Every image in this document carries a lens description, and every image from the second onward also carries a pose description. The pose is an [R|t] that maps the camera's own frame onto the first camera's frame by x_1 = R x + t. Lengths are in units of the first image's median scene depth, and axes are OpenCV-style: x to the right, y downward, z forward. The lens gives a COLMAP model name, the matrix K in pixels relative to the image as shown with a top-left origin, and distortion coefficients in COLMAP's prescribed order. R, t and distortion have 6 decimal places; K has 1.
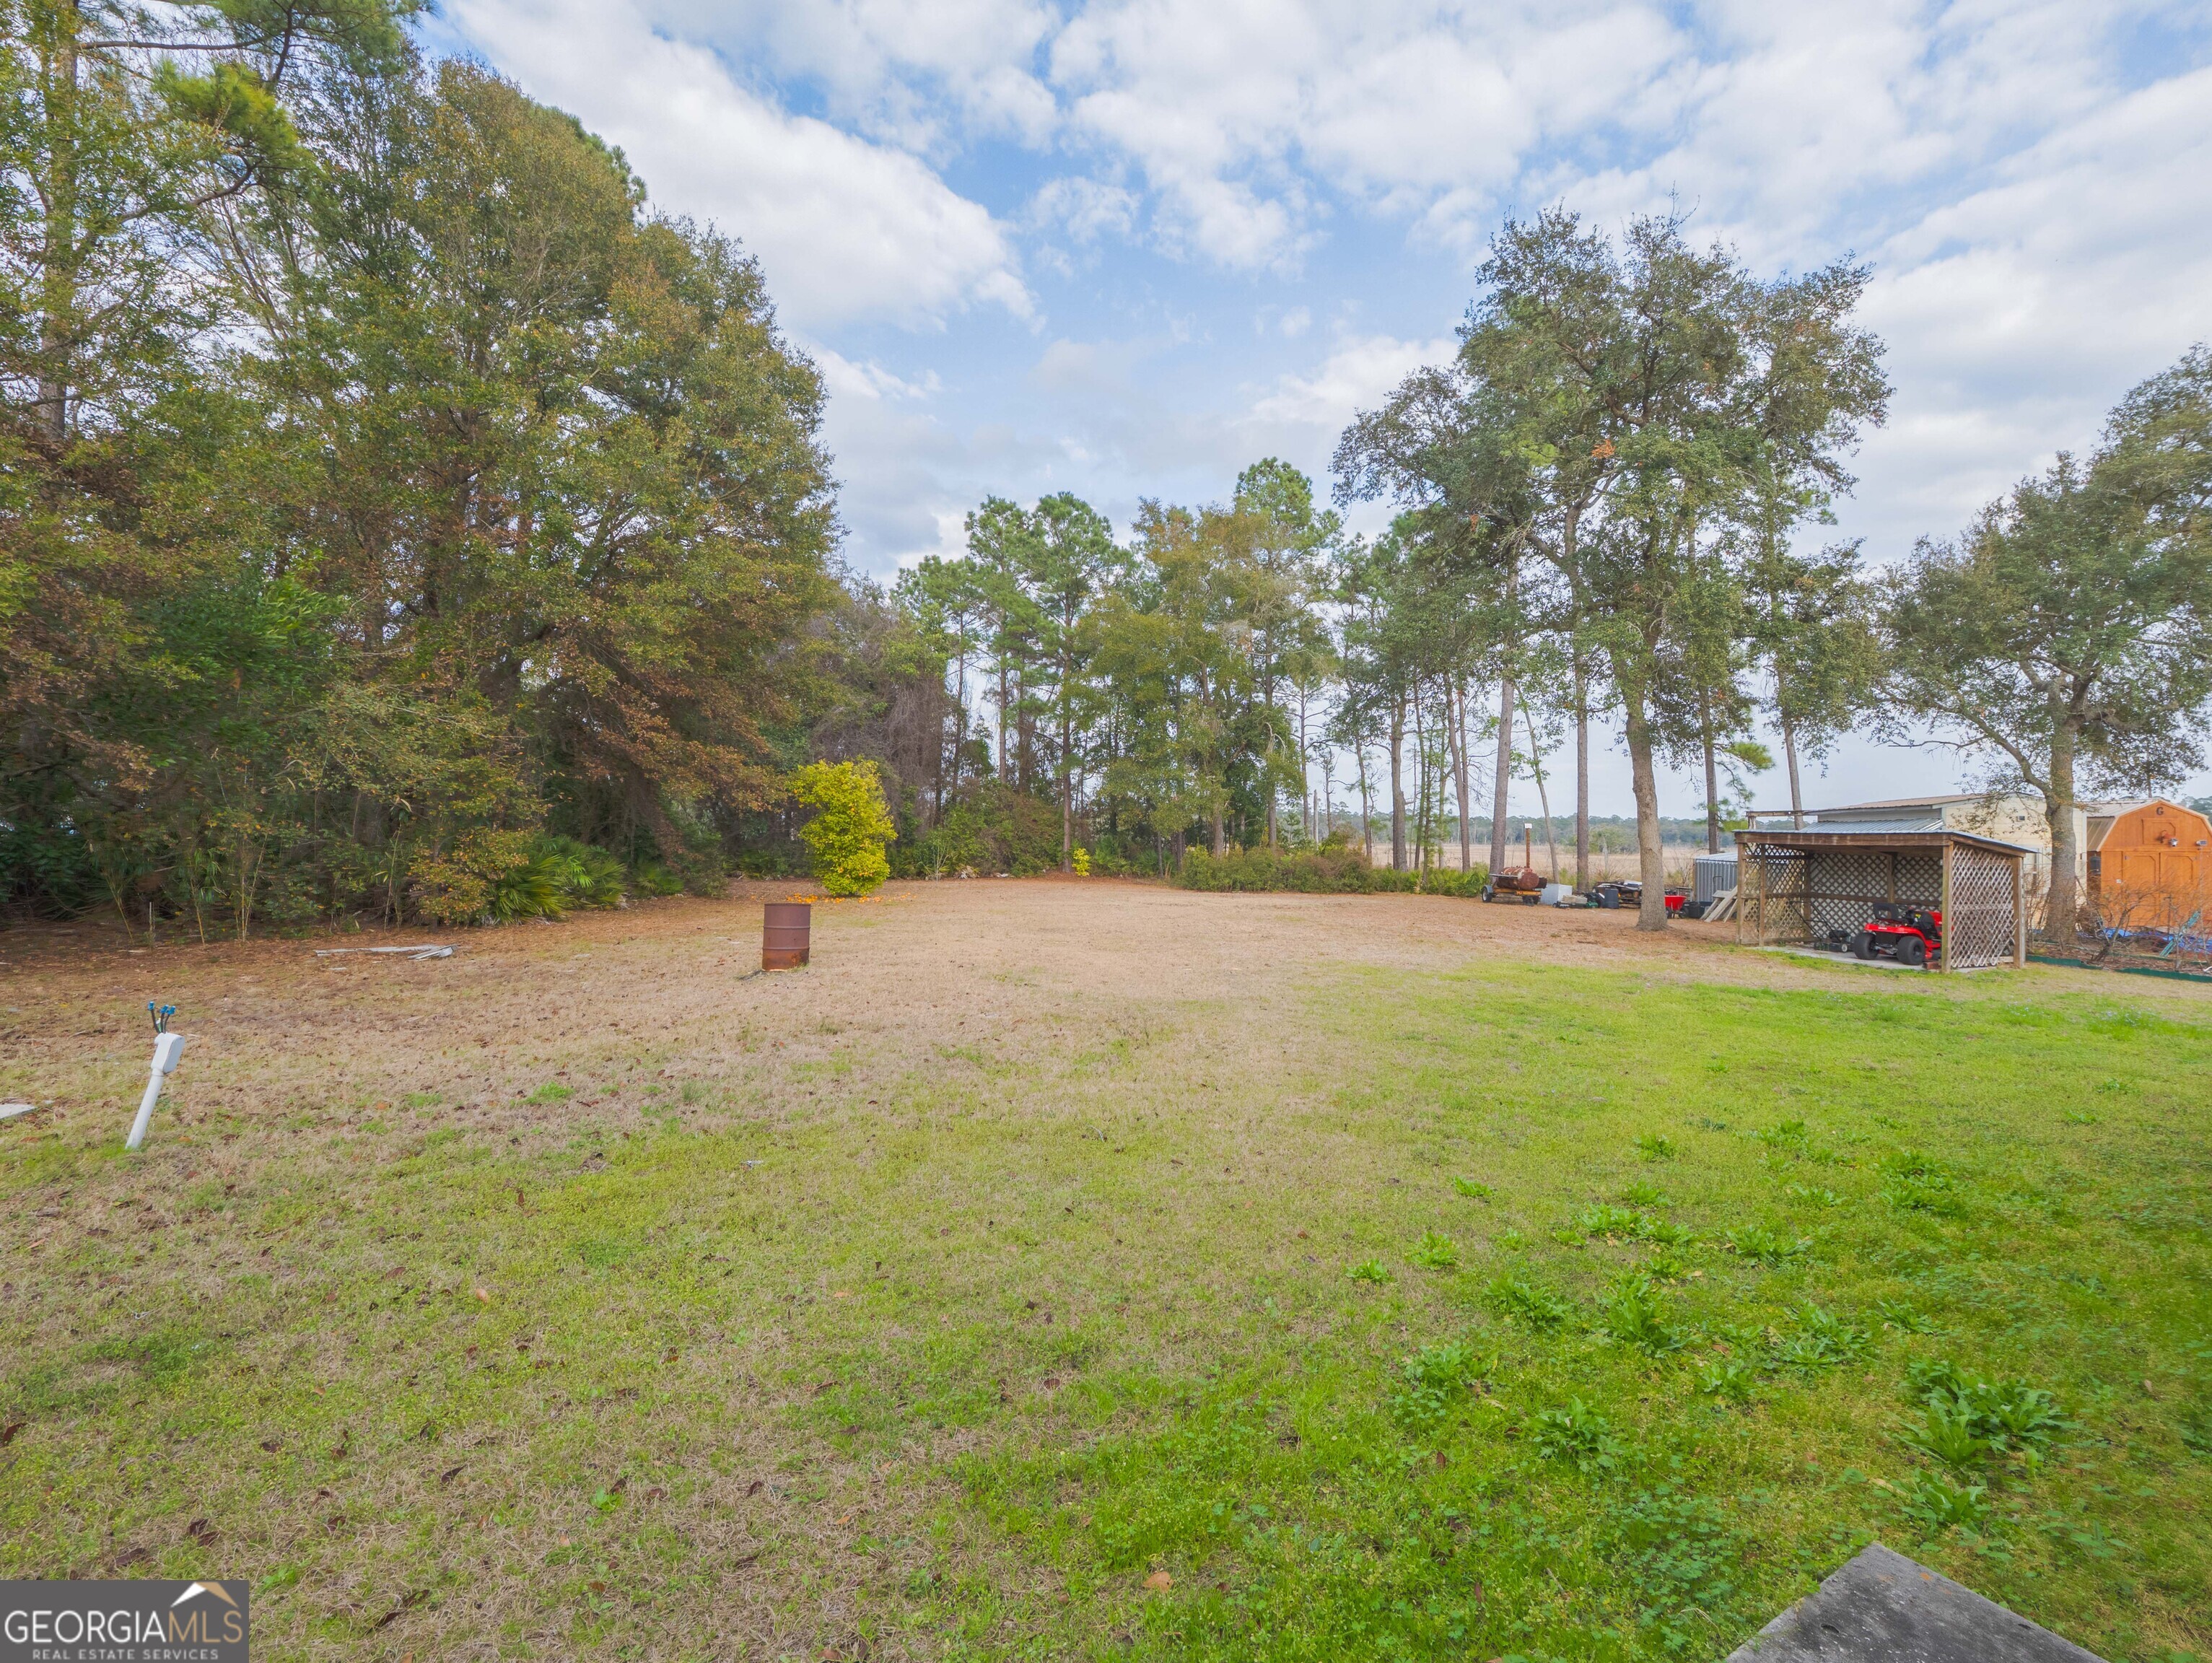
lens RADIAL K [[1039.3, 0, 1144.4], [0, 1039.3, 826.5], [0, 0, 1]] dist [-0.003499, -0.001341]
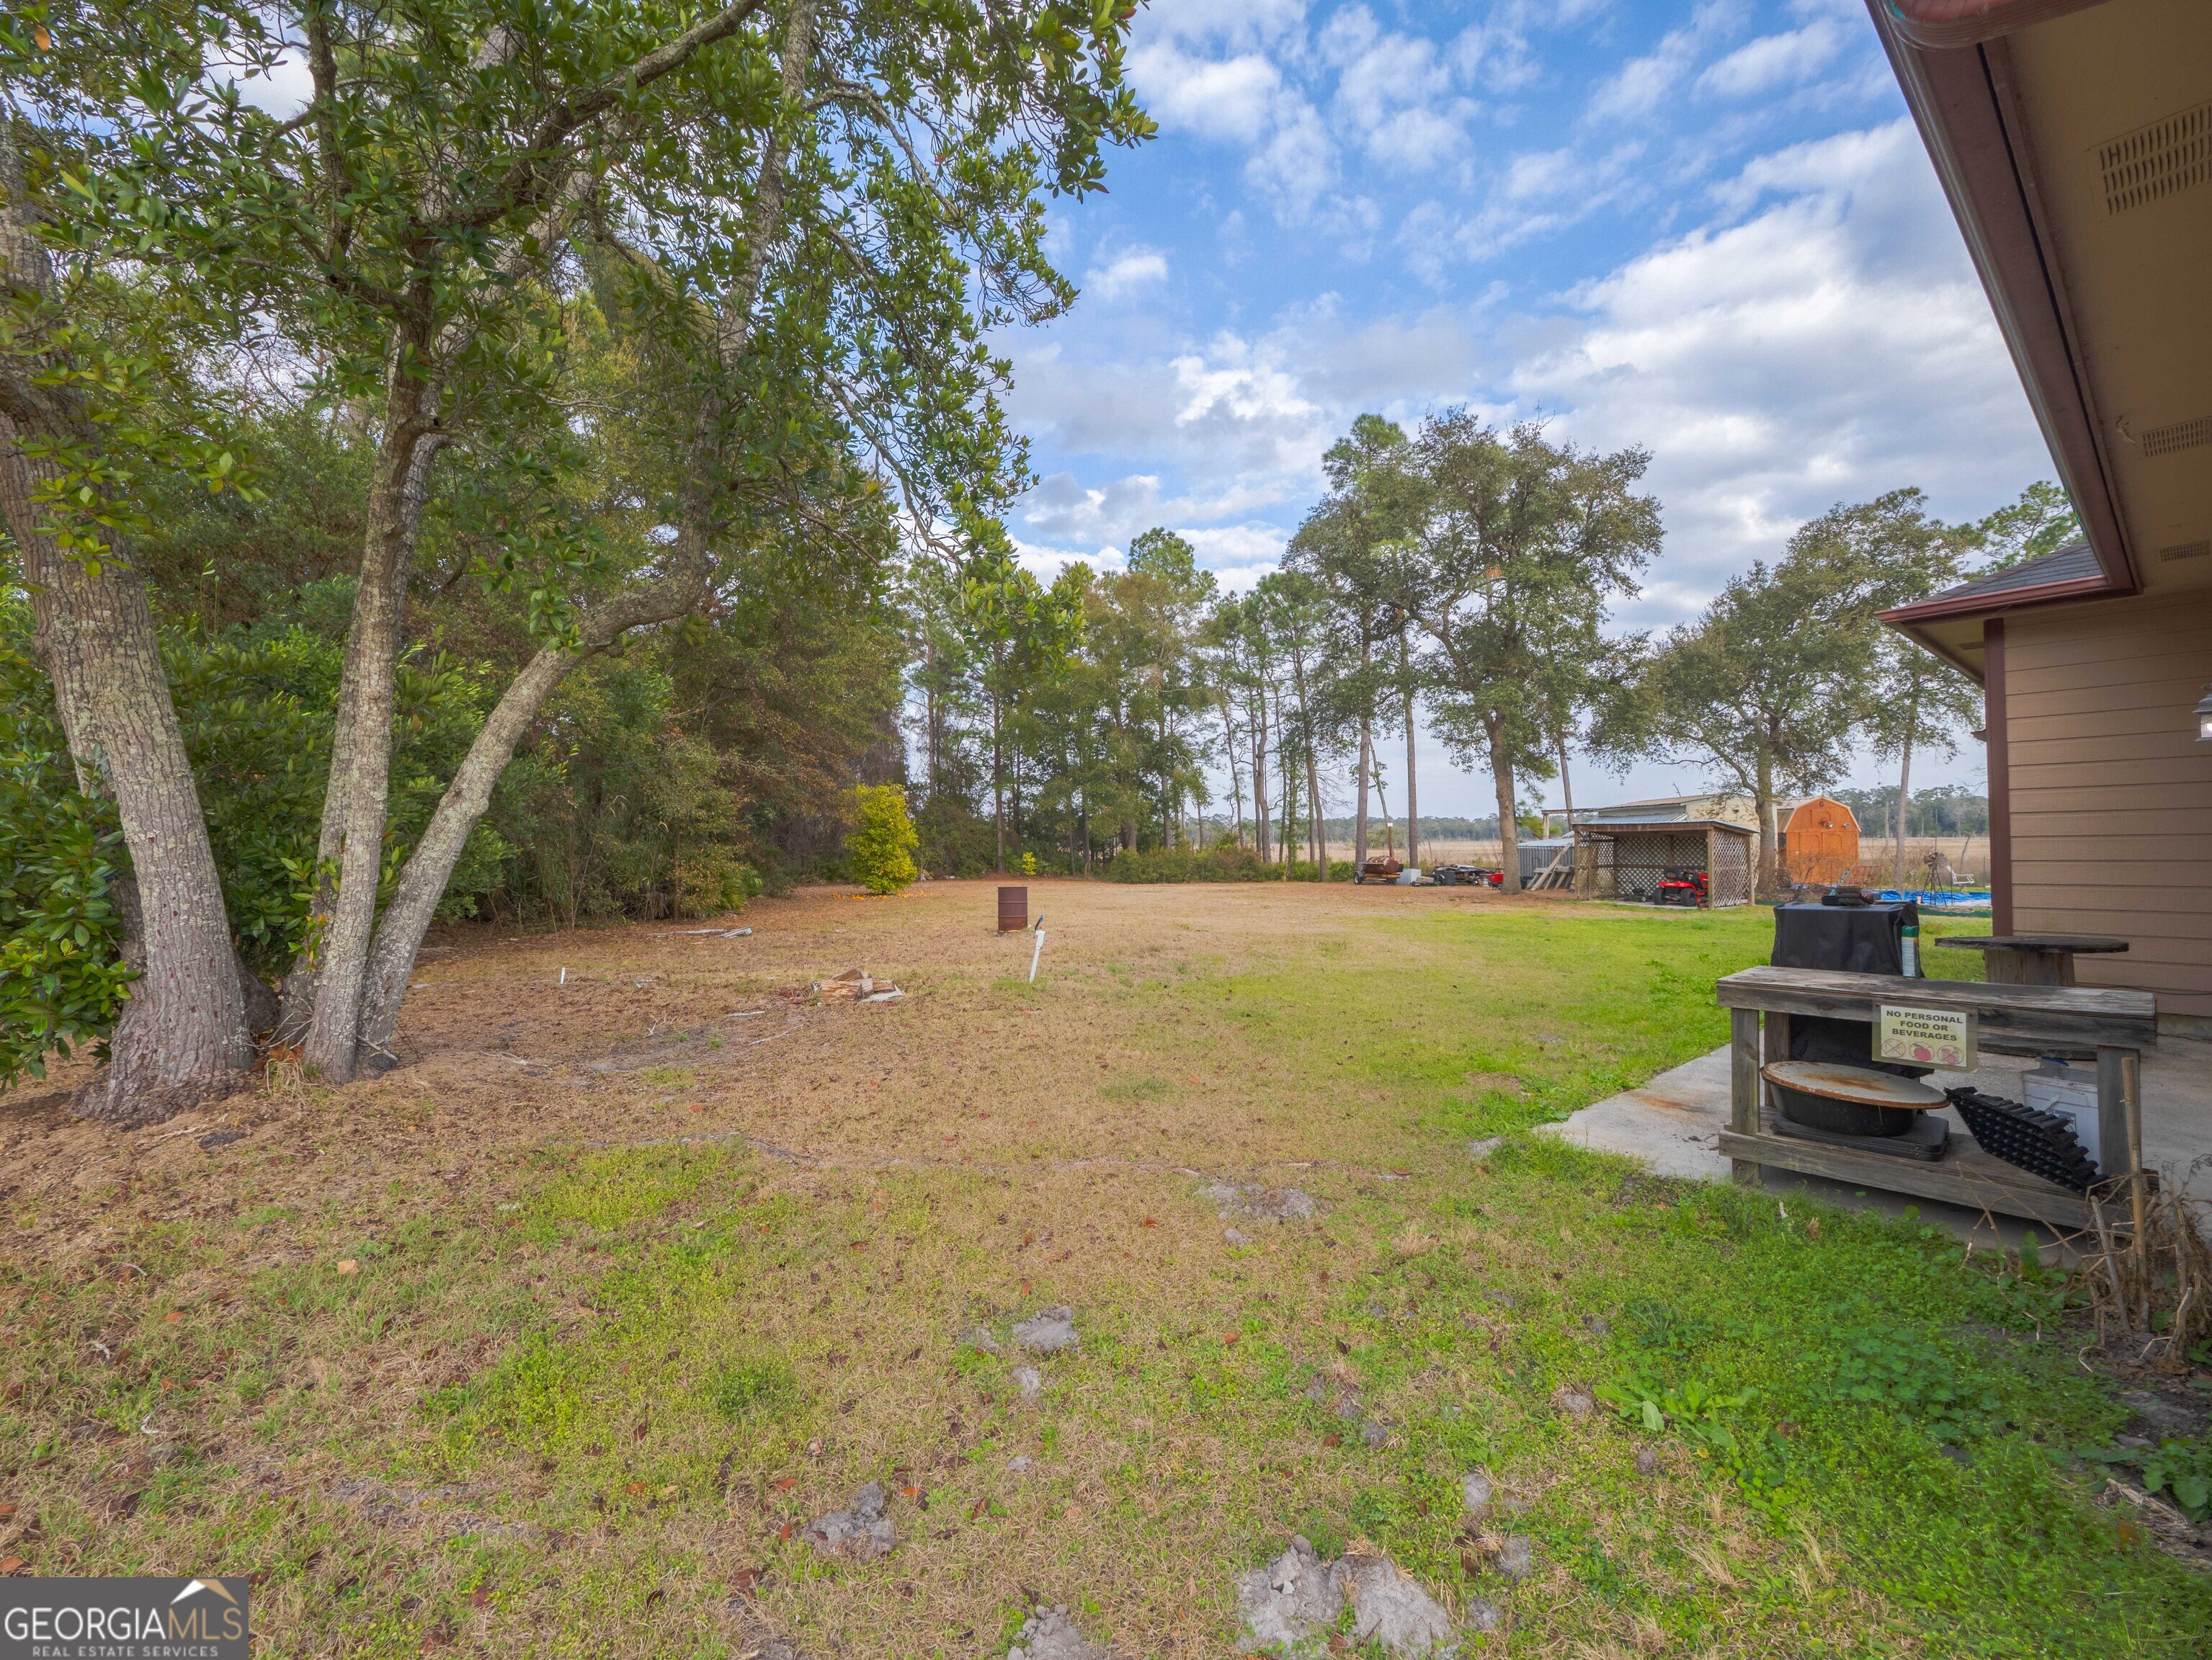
lens RADIAL K [[951.0, 0, 1110.5], [0, 951.0, 833.2], [0, 0, 1]] dist [-0.001006, -0.000048]
pose [[0.989208, -0.024446, 0.144466, -0.217322], [0.024563, 0.999698, 0.000973, 0.000243], [-0.144446, 0.002586, 0.989509, -0.193494]]
